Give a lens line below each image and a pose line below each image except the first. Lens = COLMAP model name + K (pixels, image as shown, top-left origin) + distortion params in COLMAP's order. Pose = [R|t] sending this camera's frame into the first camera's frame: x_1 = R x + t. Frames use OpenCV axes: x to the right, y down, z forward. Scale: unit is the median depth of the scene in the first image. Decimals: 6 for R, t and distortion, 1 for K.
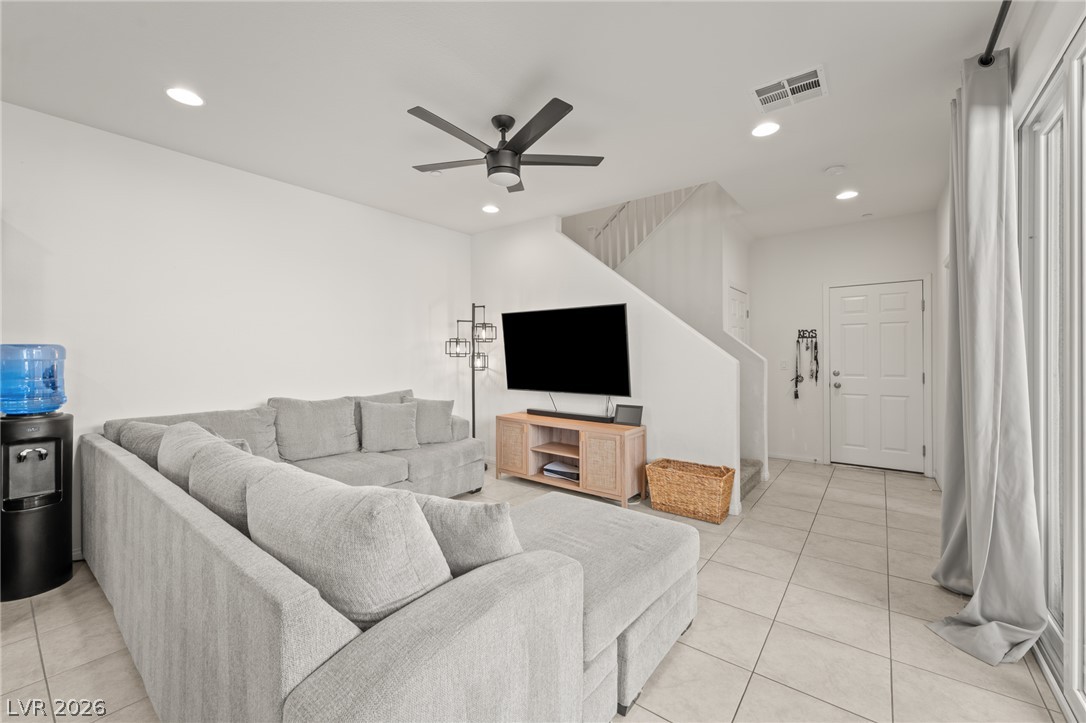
lens RADIAL K [[439.0, 0, 539.9], [0, 439.0, 356.7], [0, 0, 1]] dist [0.000596, -0.000251]
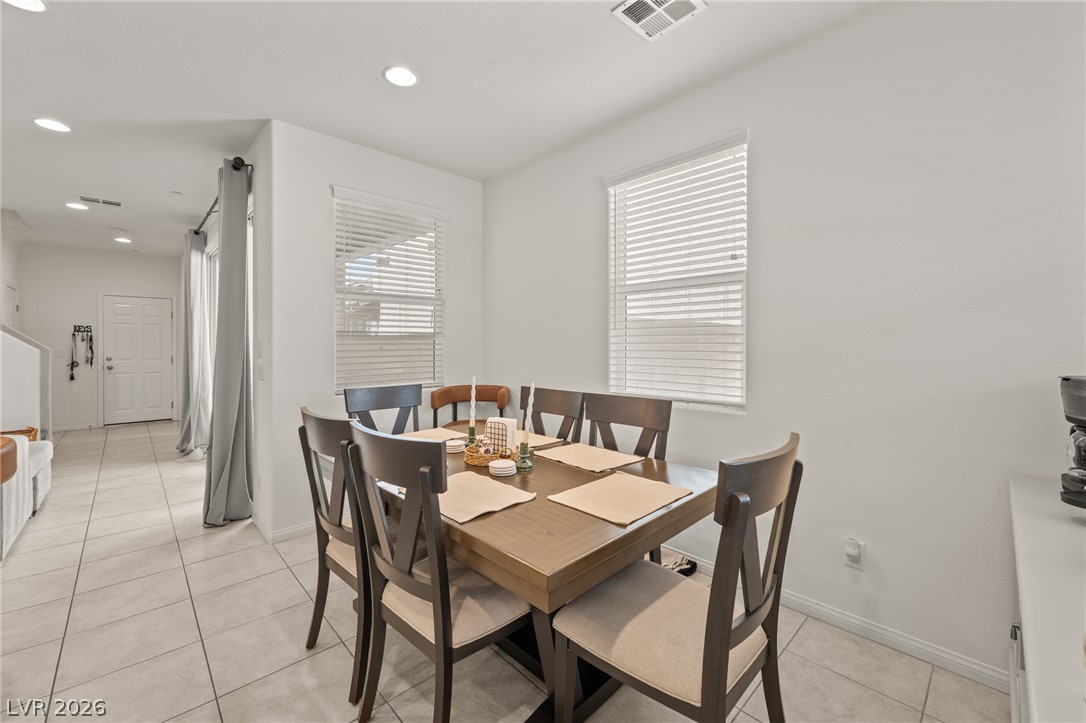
lens RADIAL K [[439.0, 0, 537.8], [0, 439.0, 344.5], [0, 0, 1]] dist [0.000596, -0.000251]
pose [[0.155607, 0.003672, 0.987812, -0.269350], [0.001820, 0.999990, -0.004004, 0.000781], [-0.987817, 0.002421, 0.155599, -0.304982]]
